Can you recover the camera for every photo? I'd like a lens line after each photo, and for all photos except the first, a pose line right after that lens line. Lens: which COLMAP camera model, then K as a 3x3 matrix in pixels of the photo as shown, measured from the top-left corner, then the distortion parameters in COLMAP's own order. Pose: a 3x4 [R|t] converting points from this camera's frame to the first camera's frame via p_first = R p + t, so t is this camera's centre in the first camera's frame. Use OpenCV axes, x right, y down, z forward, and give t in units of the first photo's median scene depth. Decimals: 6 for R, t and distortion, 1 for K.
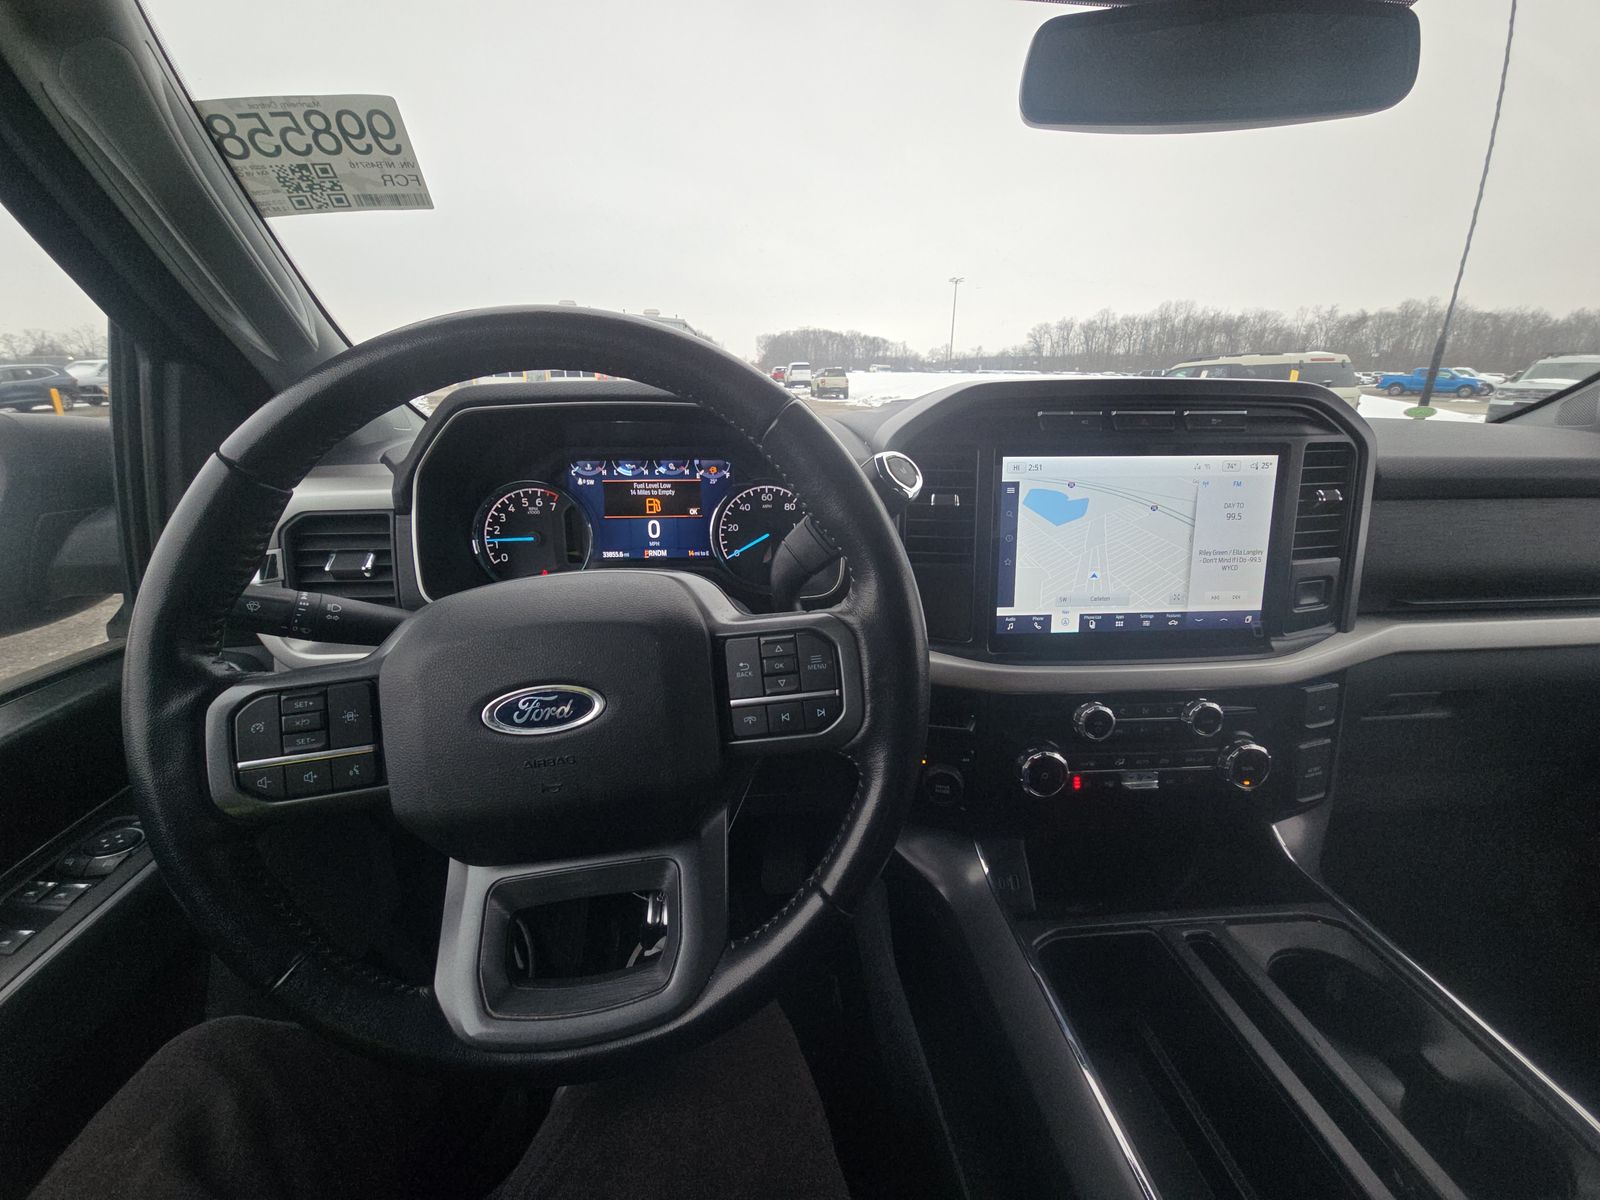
lens RADIAL K [[652.9, 0, 781.4], [0, 652.9, 594.9], [0, 0, 1]] dist [0.001764, -0.004876]
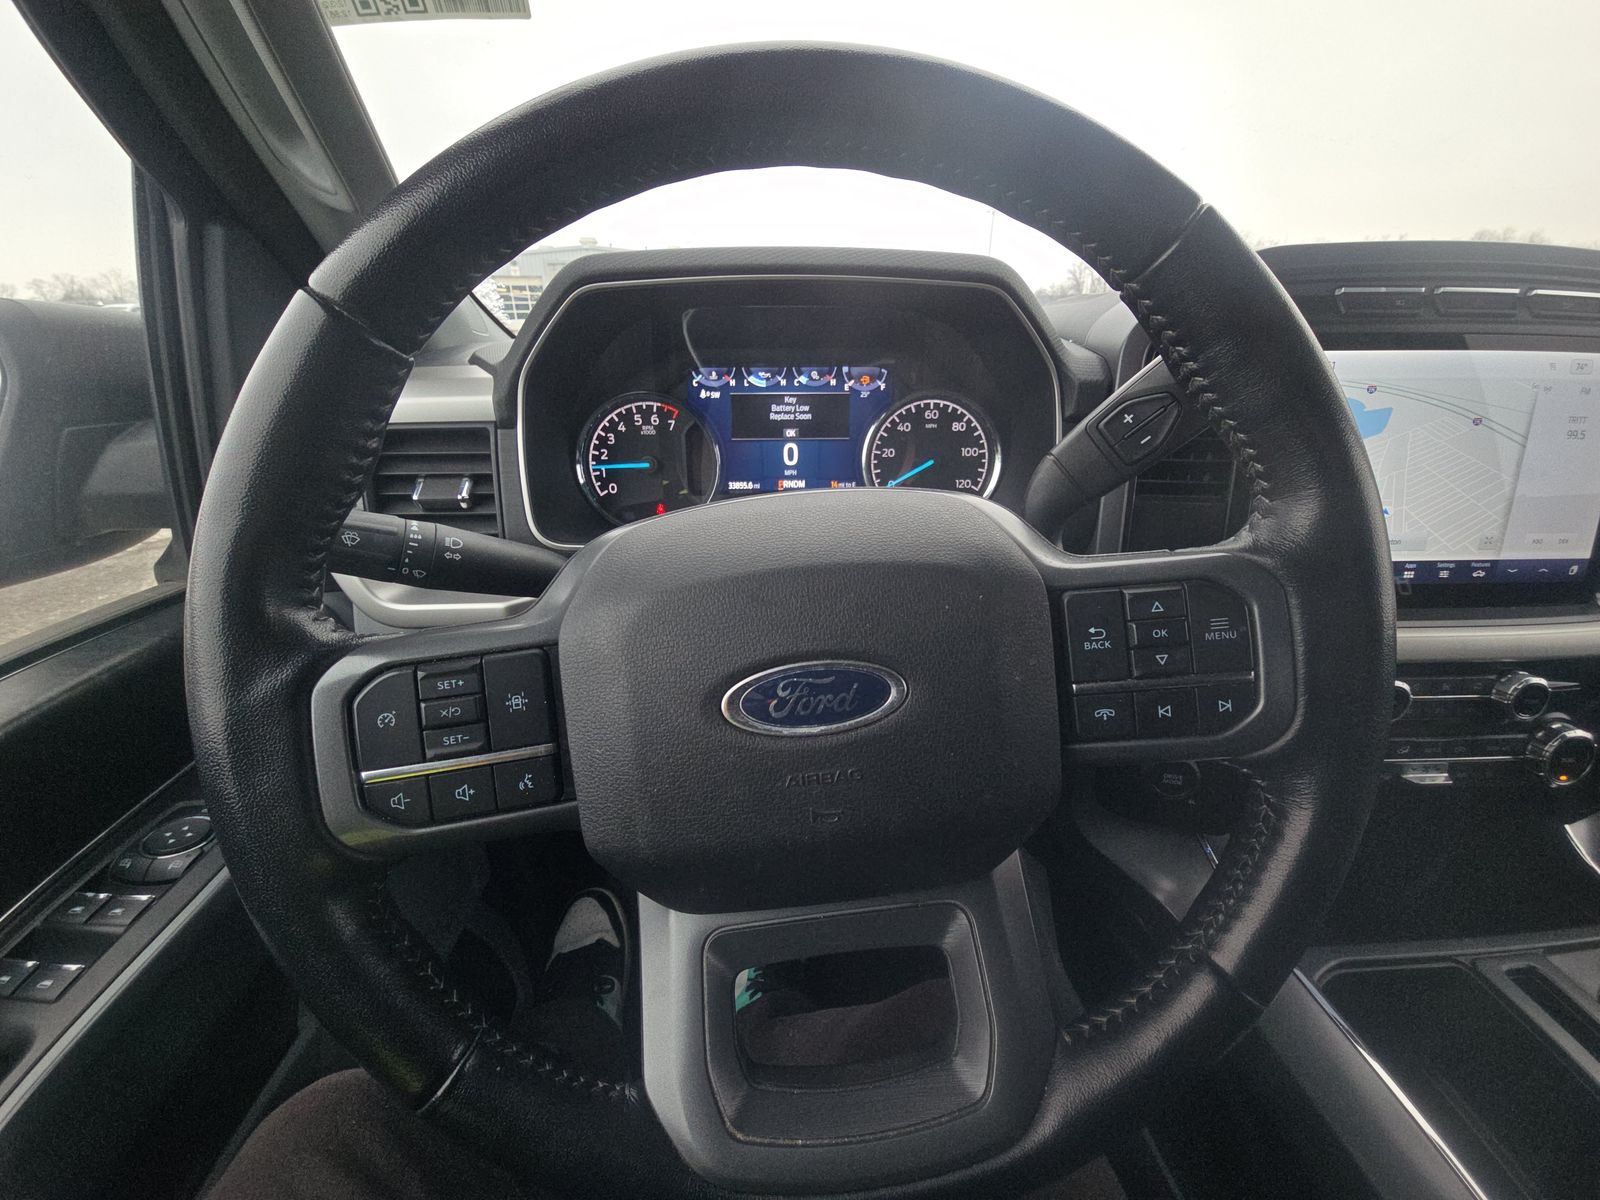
lens RADIAL K [[649.4, 0, 773.1], [0, 649.4, 596.2], [0, 0, 1]] dist [-0.003378, -0.000302]
pose [[0.999149, 0.009594, -0.040117, -0.224637], [-0.006384, 0.996823, 0.079395, 0.014488], [0.040751, -0.079071, 0.996036, 0.216553]]
